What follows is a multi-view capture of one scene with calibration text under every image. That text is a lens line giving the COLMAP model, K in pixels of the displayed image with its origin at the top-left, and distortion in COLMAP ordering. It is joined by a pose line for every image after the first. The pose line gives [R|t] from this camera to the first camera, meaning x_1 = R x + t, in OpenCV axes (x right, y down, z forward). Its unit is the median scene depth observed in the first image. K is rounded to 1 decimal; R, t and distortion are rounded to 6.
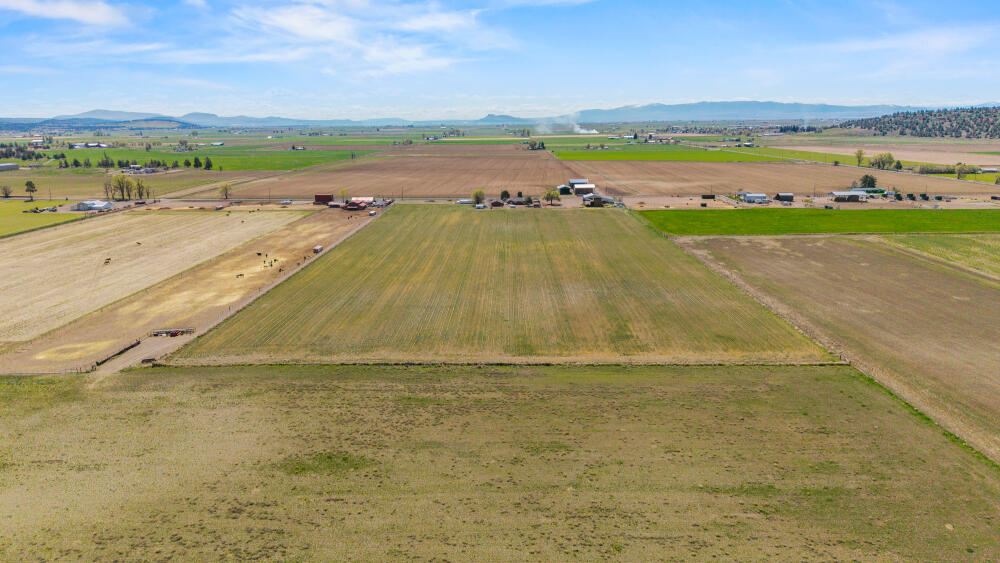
lens RADIAL K [[660.8, 0, 494.1], [0, 660.8, 281.4], [0, 0, 1]] dist [0.041540, -0.053755]
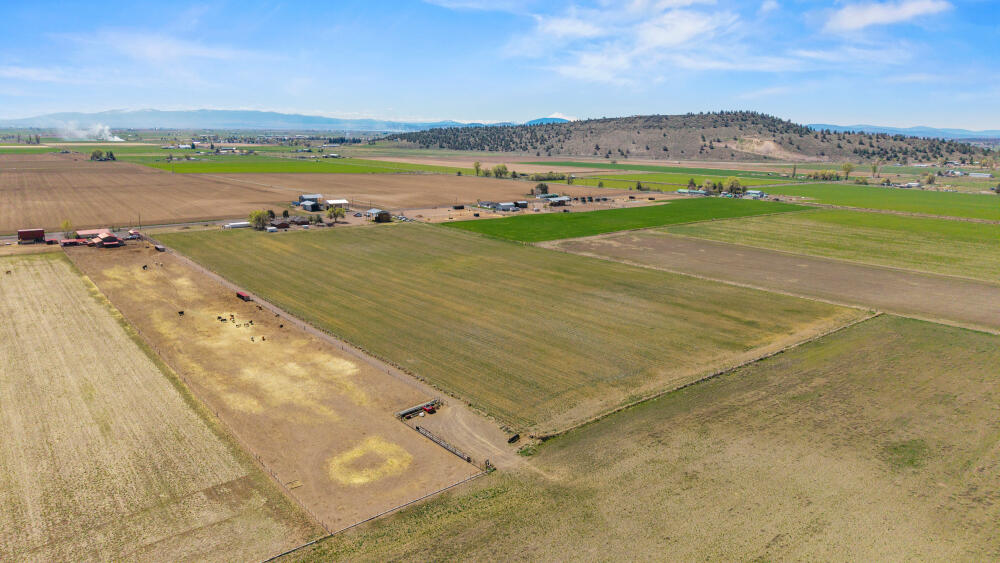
lens RADIAL K [[660.8, 0, 494.1], [0, 660.8, 281.4], [0, 0, 1]] dist [0.041540, -0.053755]
pose [[0.768498, -0.119804, 0.628536, -0.653414], [0.128240, 0.991222, 0.032138, -0.065269], [-0.626870, 0.055905, 0.777116, 0.234386]]
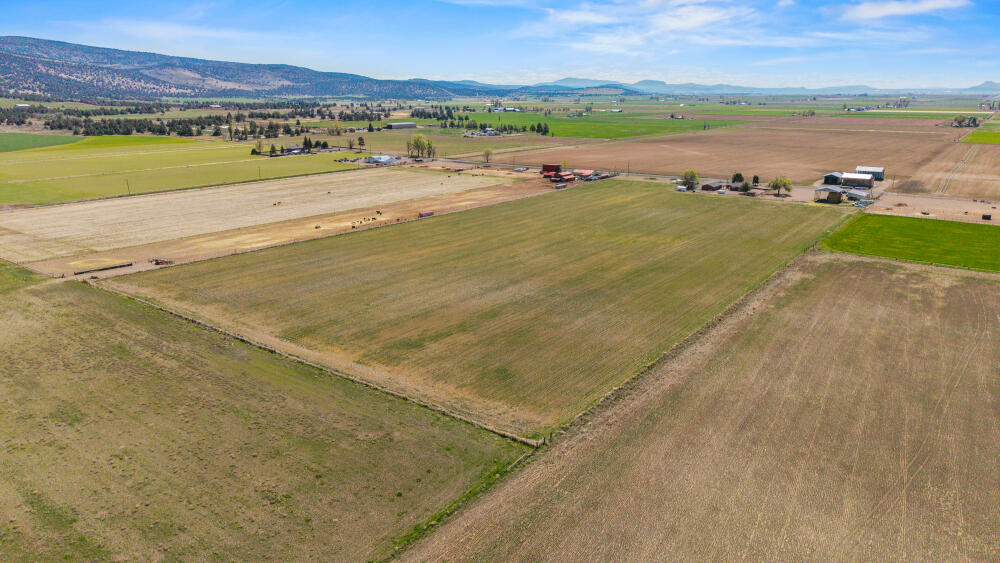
lens RADIAL K [[660.8, 0, 494.1], [0, 660.8, 281.4], [0, 0, 1]] dist [0.041540, -0.053755]
pose [[0.810679, 0.170330, -0.560167, 0.528450], [-0.144627, 0.985356, 0.090312, -0.065372], [0.567347, 0.007801, 0.823442, 0.239469]]
